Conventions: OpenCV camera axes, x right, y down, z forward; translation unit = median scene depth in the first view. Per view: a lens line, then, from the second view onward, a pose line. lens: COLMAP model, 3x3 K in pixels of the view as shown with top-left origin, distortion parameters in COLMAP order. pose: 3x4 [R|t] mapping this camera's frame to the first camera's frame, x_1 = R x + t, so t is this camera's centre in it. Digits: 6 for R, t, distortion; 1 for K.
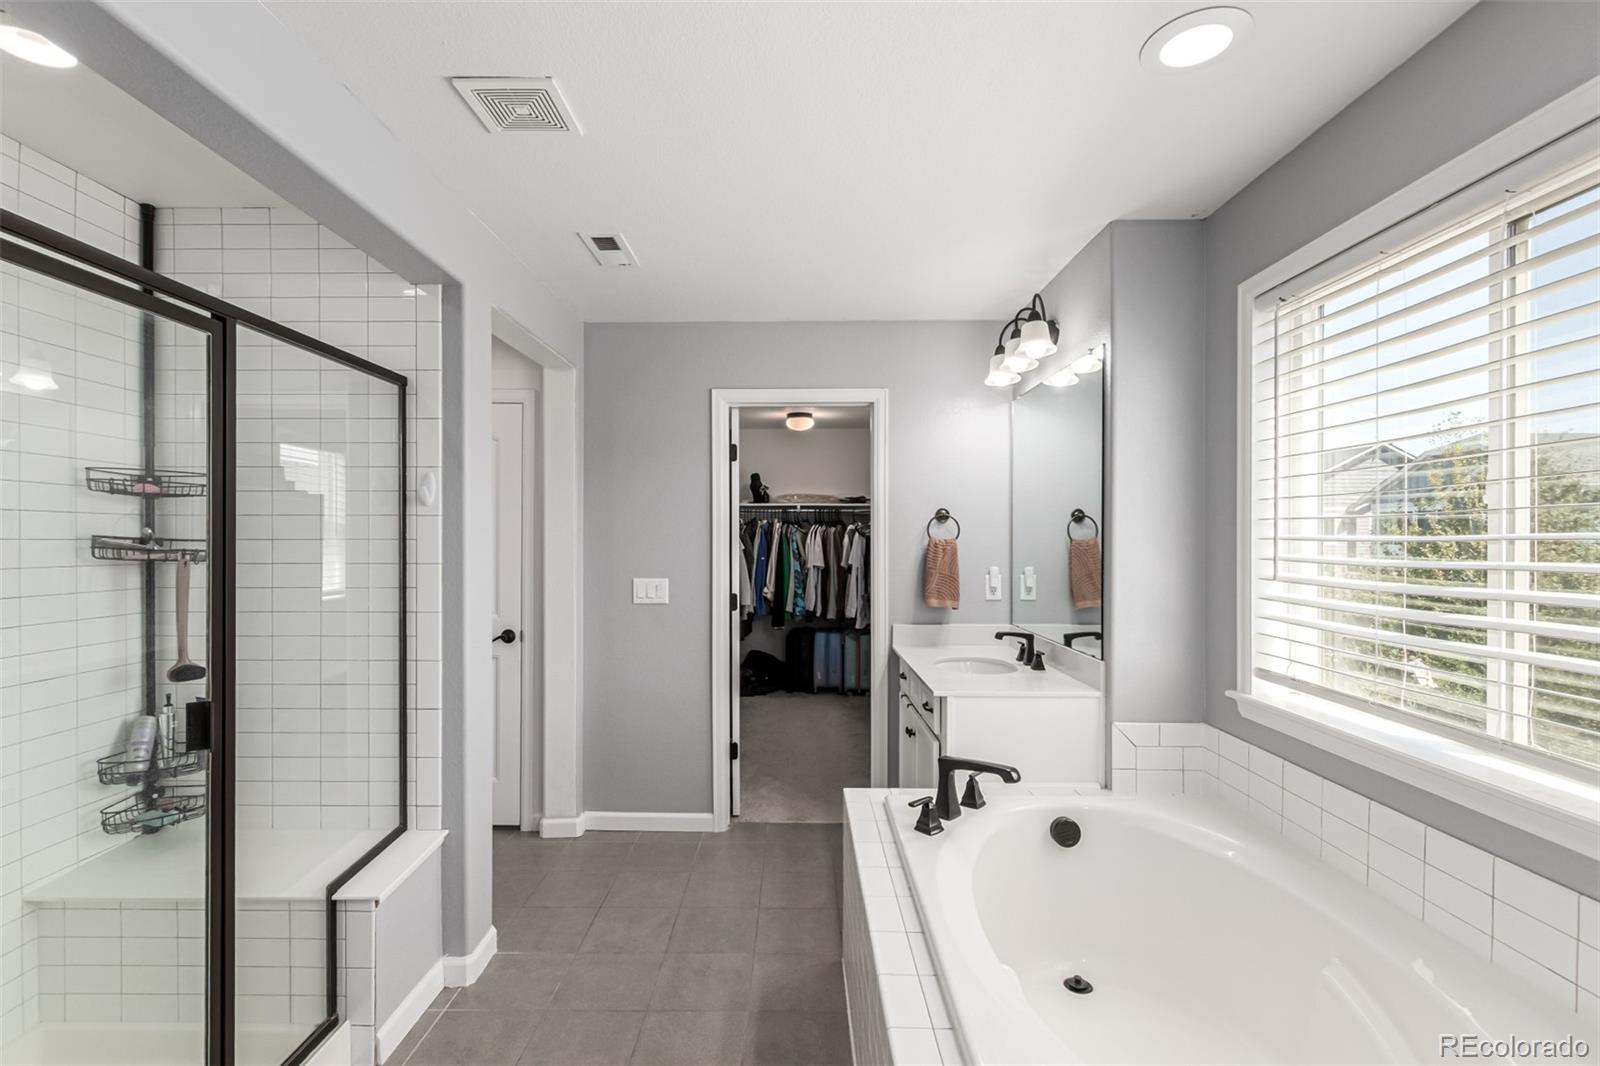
lens RADIAL K [[765.4, 0, 800.0], [0, 765.4, 533.0], [0, 0, 1]] dist [0.002114, -0.001228]
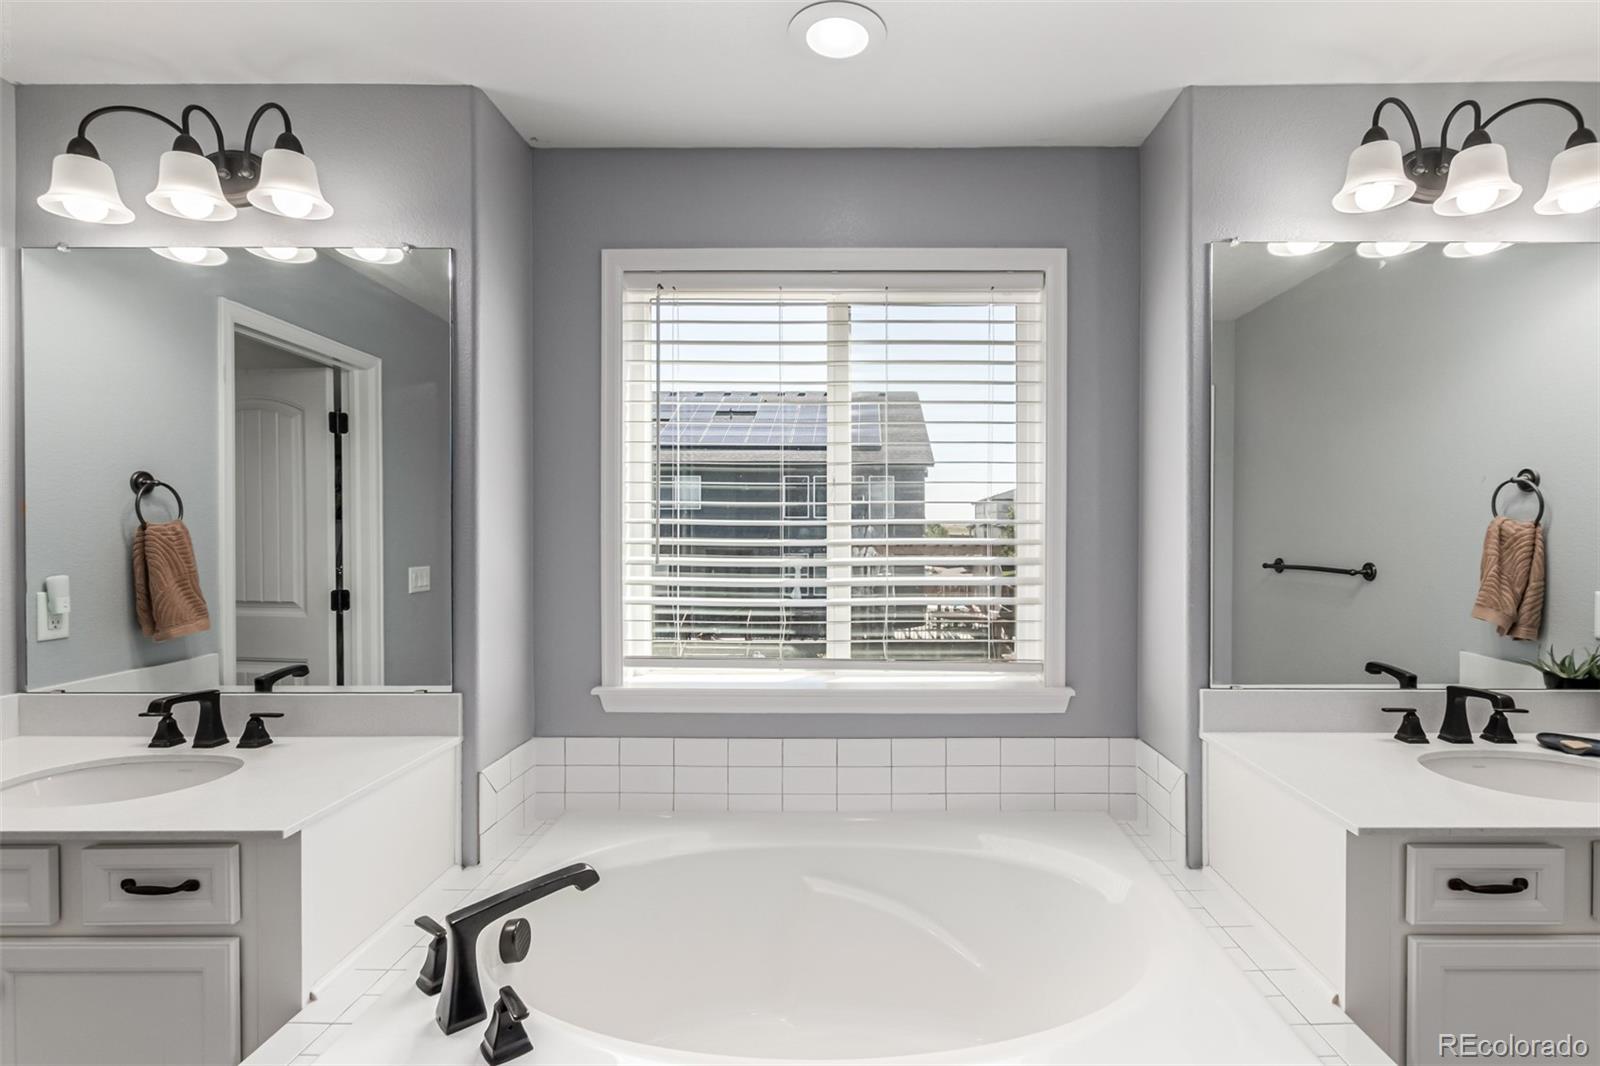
lens RADIAL K [[765.4, 0, 800.0], [0, 765.4, 533.0], [0, 0, 1]] dist [0.002114, -0.001228]
pose [[0.005347, -0.021105, 0.999763, -0.414405], [-0.009781, 0.999728, 0.021157, -0.003563], [-0.999938, -0.009891, 0.005139, 0.873259]]
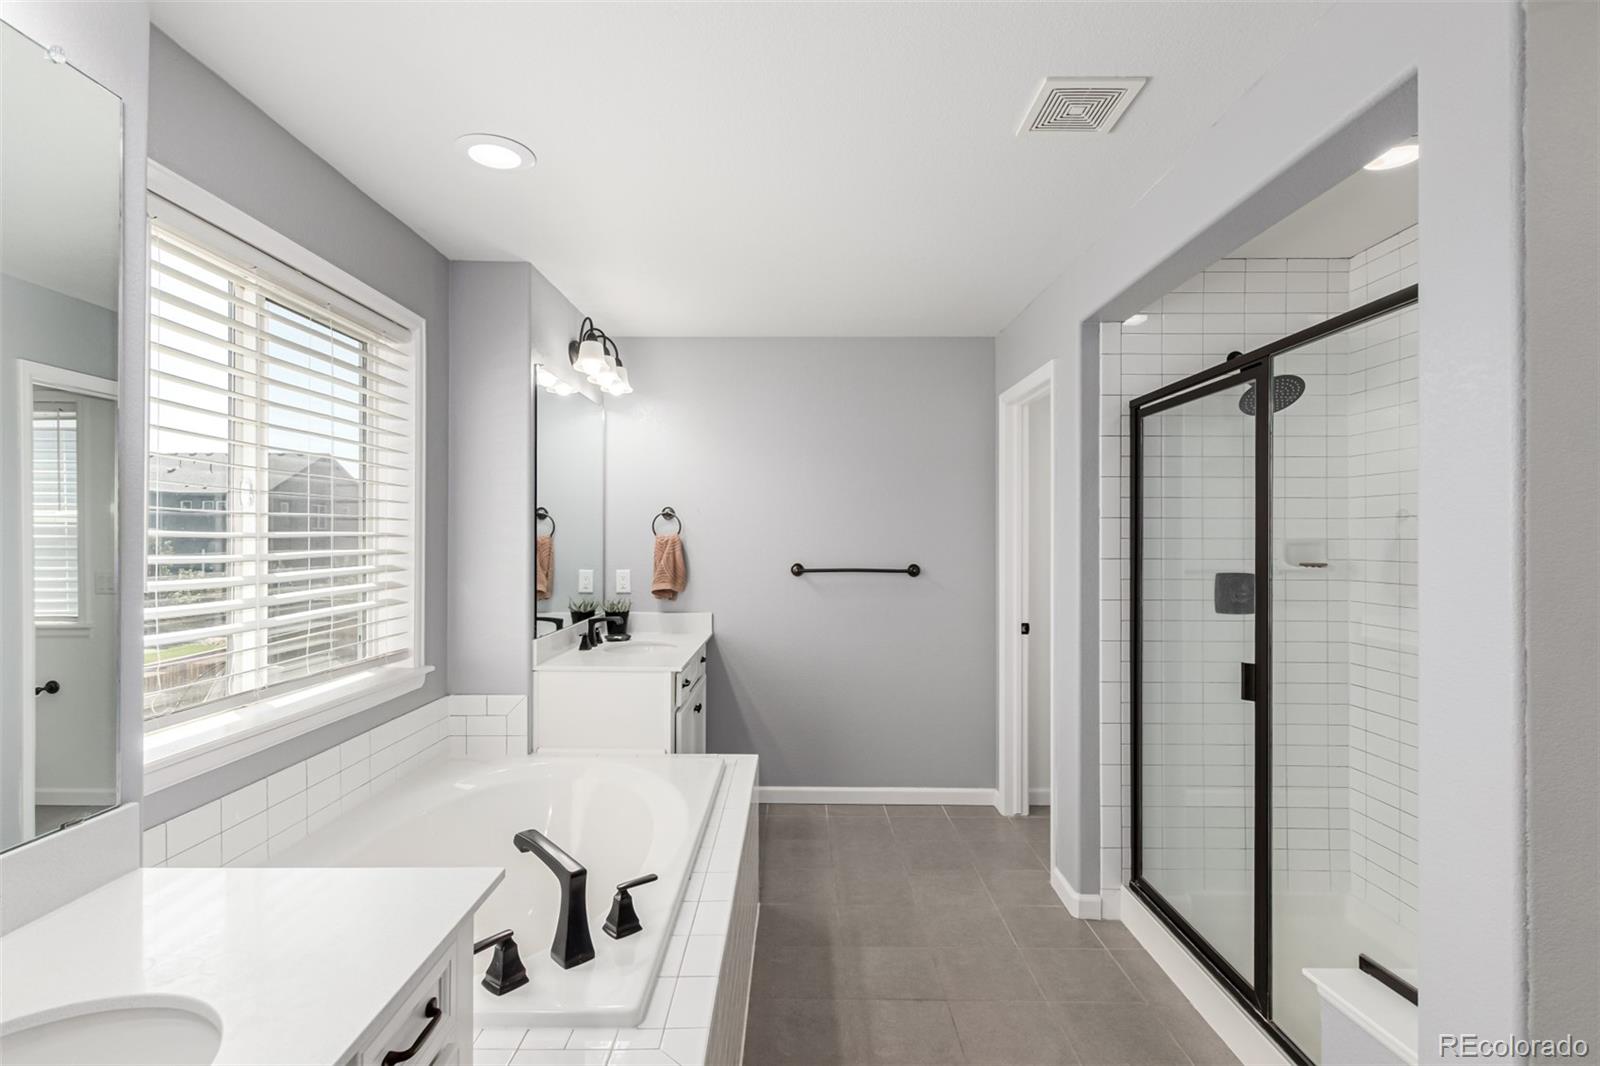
lens RADIAL K [[765.4, 0, 800.0], [0, 765.4, 533.0], [0, 0, 1]] dist [0.002114, -0.001228]
pose [[-0.999989, -0.003324, -0.003213, 0.001096], [-0.003255, 0.999771, -0.021143, 0.024638], [0.003282, -0.021133, -0.999771, 1.989113]]
